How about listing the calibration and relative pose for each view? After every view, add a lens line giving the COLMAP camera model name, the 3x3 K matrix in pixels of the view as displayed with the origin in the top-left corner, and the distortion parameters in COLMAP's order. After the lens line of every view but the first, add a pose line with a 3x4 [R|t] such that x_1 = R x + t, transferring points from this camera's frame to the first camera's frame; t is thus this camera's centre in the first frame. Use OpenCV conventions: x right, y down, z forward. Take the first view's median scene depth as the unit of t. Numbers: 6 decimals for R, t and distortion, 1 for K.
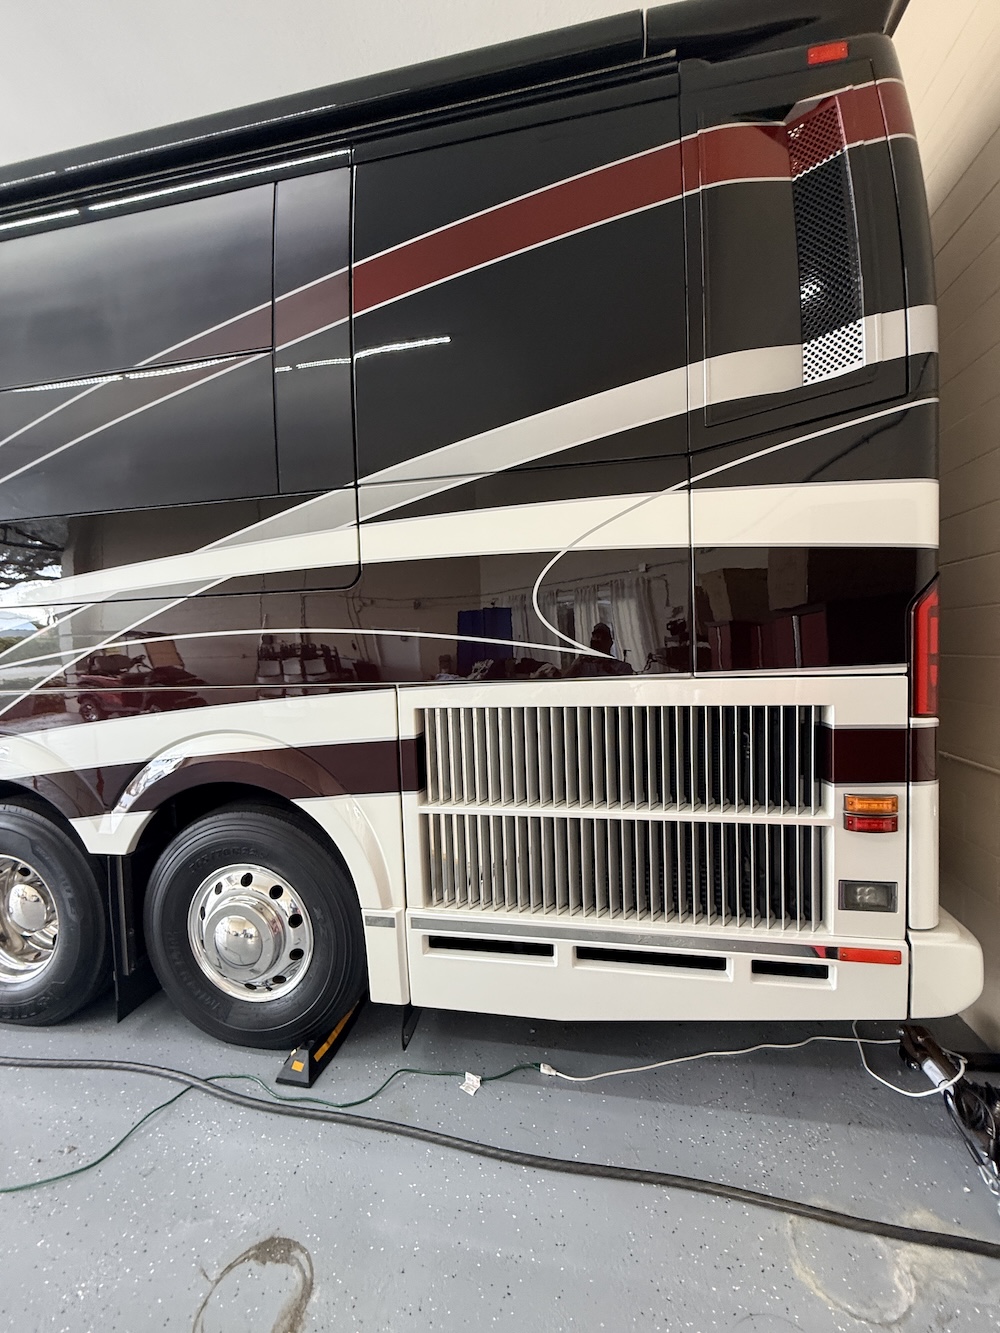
lens RADIAL K [[532.9, 0, 504.1], [0, 532.9, 664.9], [0, 0, 1]] dist [-0.001185, -0.000124]
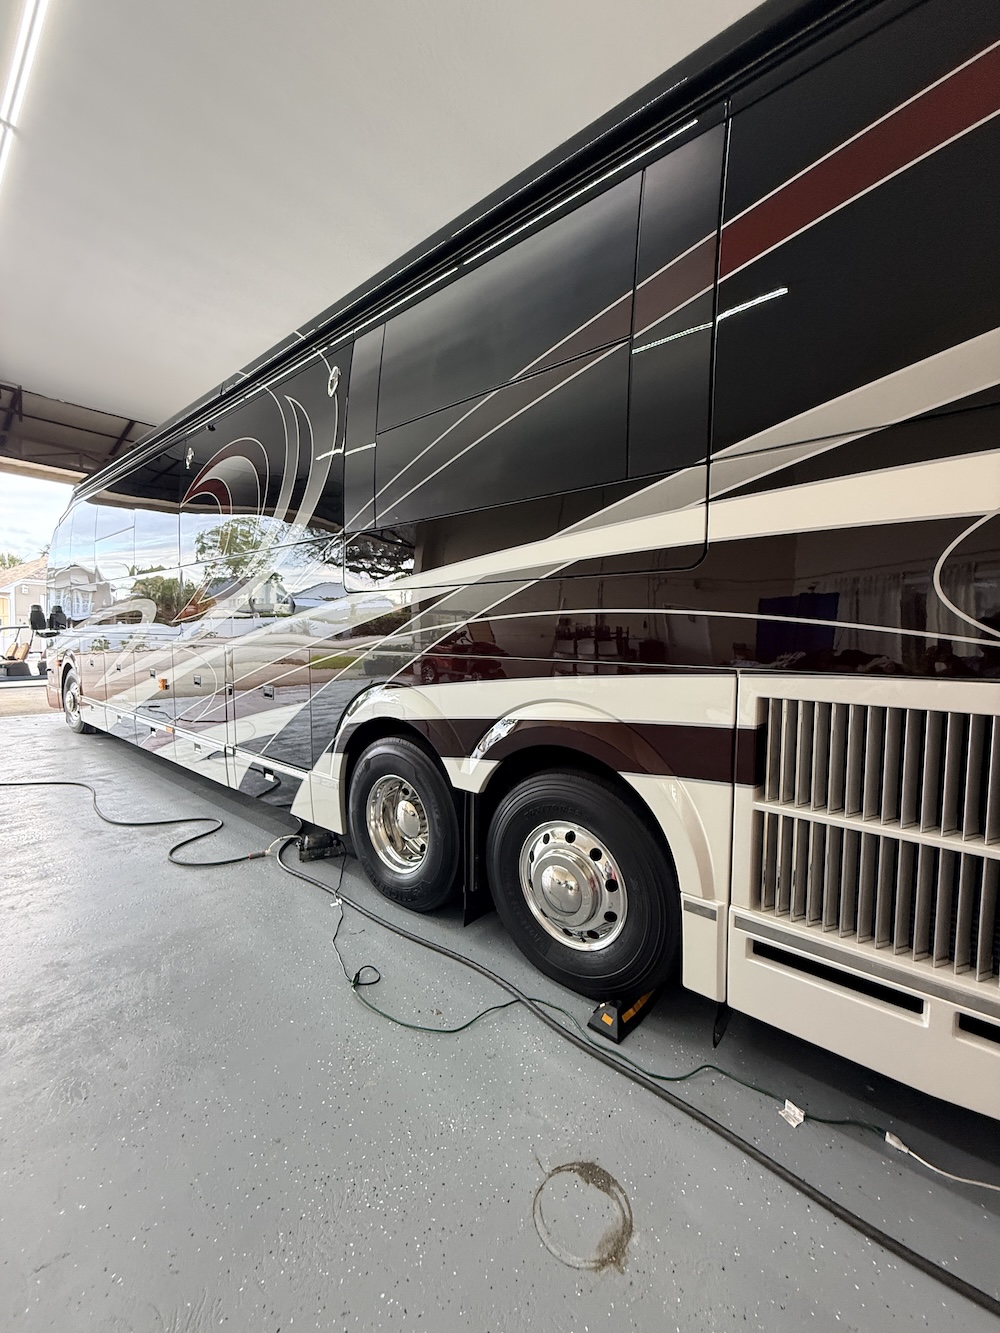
lens RADIAL K [[532.9, 0, 497.1], [0, 532.9, 665.3], [0, 0, 1]] dist [-0.001185, -0.000124]
pose [[0.866603, 0.071449, -0.493857, -0.102065], [-0.057512, 0.997402, 0.043381, 0.011454], [0.495674, -0.009192, 0.868460, -0.030871]]
